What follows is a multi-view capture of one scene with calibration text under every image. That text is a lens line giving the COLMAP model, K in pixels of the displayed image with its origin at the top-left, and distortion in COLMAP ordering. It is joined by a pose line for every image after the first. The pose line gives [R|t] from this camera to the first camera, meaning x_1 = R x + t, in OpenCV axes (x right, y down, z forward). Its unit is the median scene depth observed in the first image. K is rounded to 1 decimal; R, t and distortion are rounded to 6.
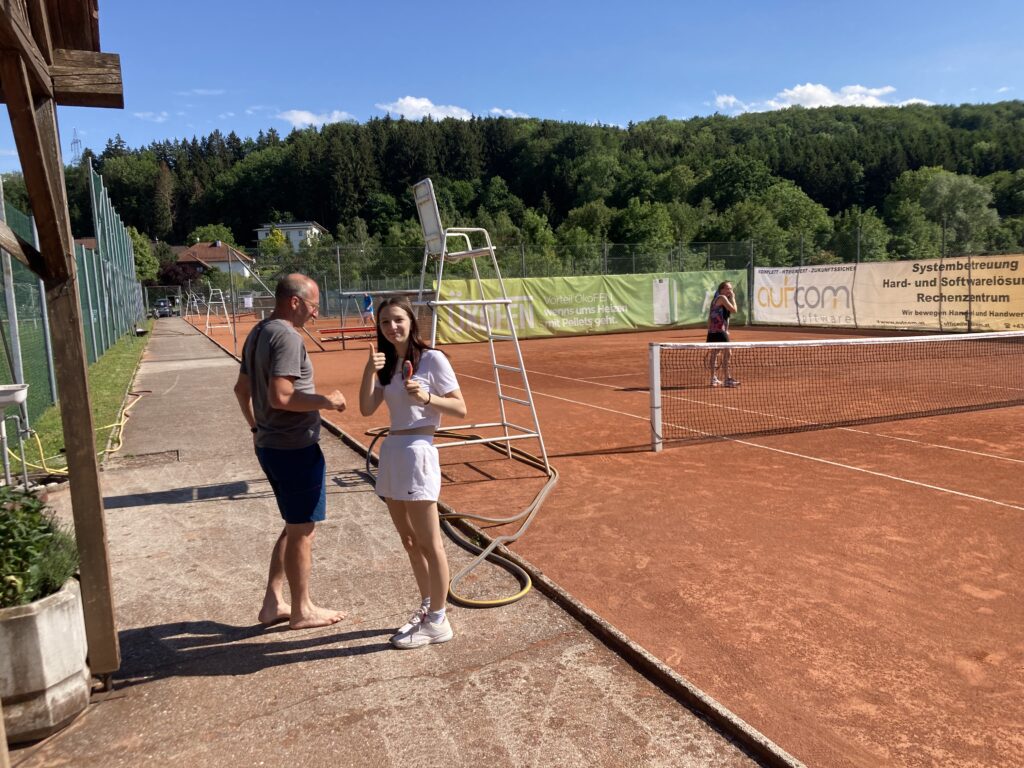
lens RADIAL K [[830.2, 0, 508.9], [0, 830.2, 397.4], [0, 0, 1]] dist [0.010427, 0.003237]
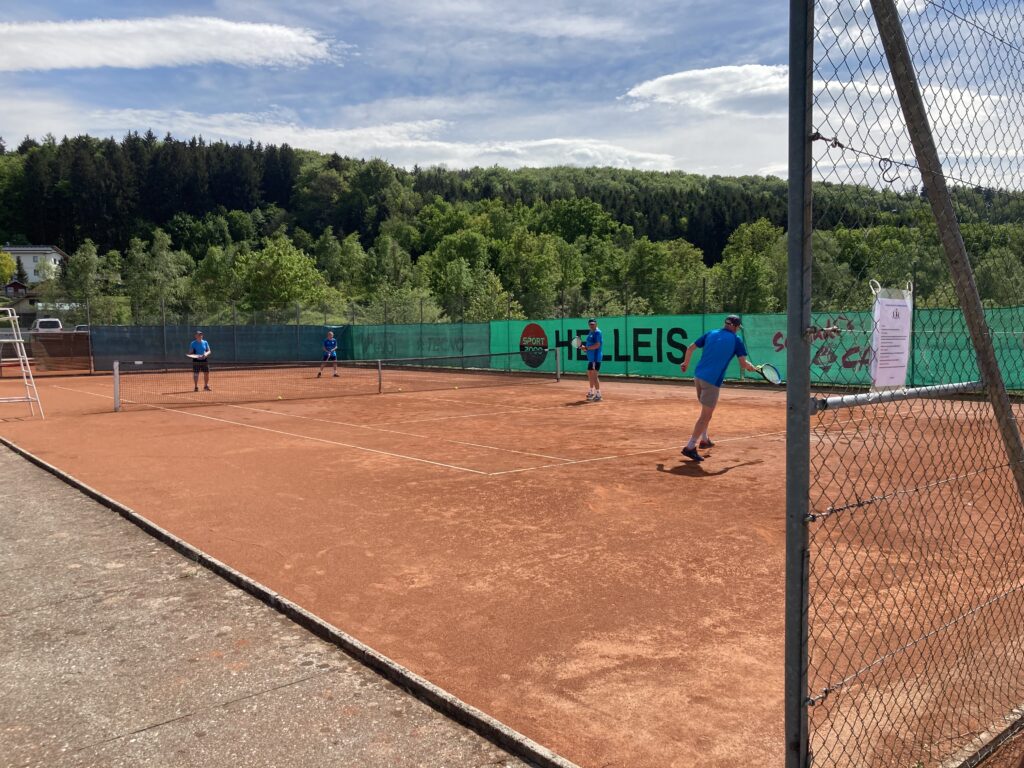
lens RADIAL K [[851.1, 0, 516.6], [0, 851.1, 378.9], [0, 0, 1]] dist [0.013631, -0.007626]
pose [[0.959500, 0.010270, 0.281521, -0.063572], [0.012374, 0.996834, -0.078541, -0.015953], [-0.281436, 0.078843, 0.956335, 0.146818]]
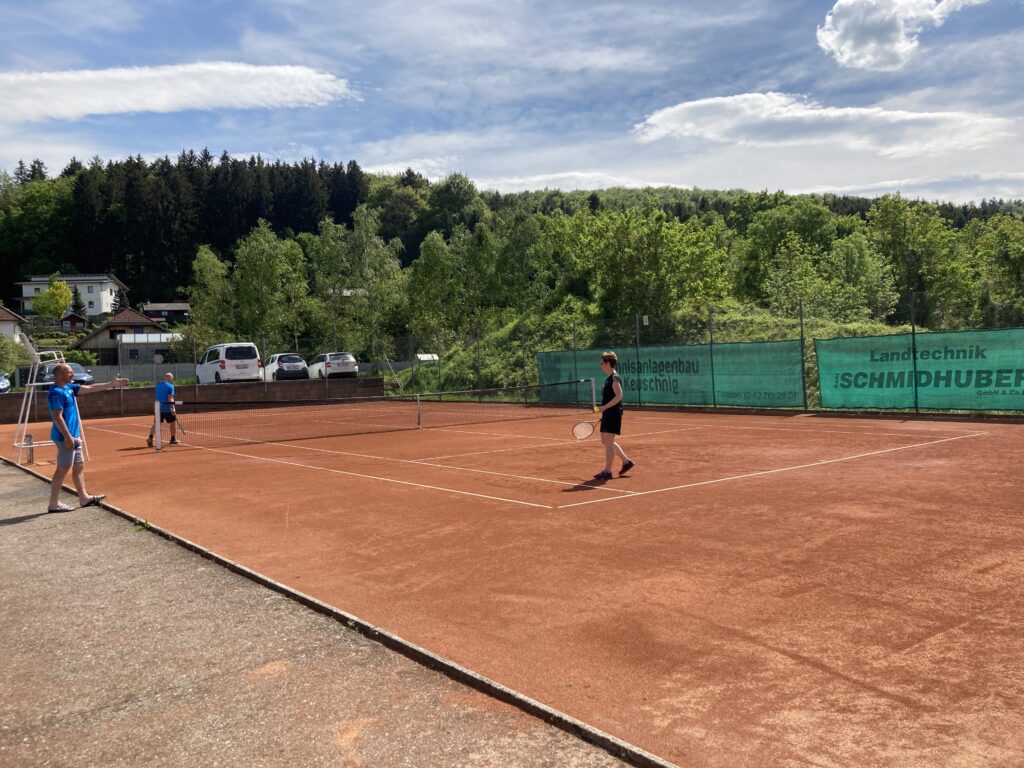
lens RADIAL K [[865.2, 0, 525.1], [0, 865.2, 362.4], [0, 0, 1]] dist [0.020102, -0.012678]
pose [[0.964545, 0.004934, 0.263872, -0.171058], [0.032021, 0.990251, -0.135564, -0.044161], [-0.261968, 0.139207, 0.954984, 0.394437]]
